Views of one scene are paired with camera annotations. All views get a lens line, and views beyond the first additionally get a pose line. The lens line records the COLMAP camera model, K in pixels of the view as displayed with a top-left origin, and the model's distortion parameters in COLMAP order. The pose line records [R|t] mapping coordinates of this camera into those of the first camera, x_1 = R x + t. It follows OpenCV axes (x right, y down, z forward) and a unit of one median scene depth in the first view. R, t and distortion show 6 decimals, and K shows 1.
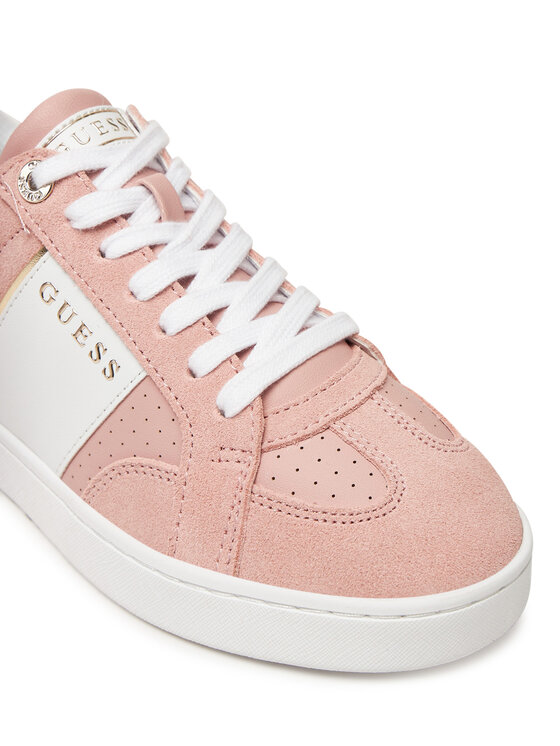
lens RADIAL K [[1496.3, 0, 276.3], [0, 1496.3, 372.0], [0, 0, 1]] dist [-0.004681, 0.000000]
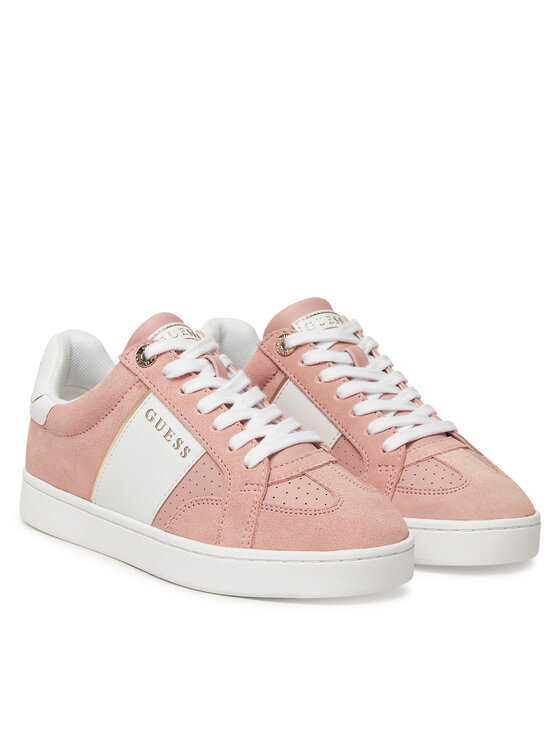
lens RADIAL K [[2002.2, 0, 280.8], [0, 2002.2, 373.0], [0, 0, 1]] dist [-0.103977, 0.000000]
pose [[0.999648, 0.026386, 0.002709, -0.003977], [-0.024102, 0.946258, -0.322515, 0.697363], [-0.011073, 0.322336, 0.946561, -1.345177]]
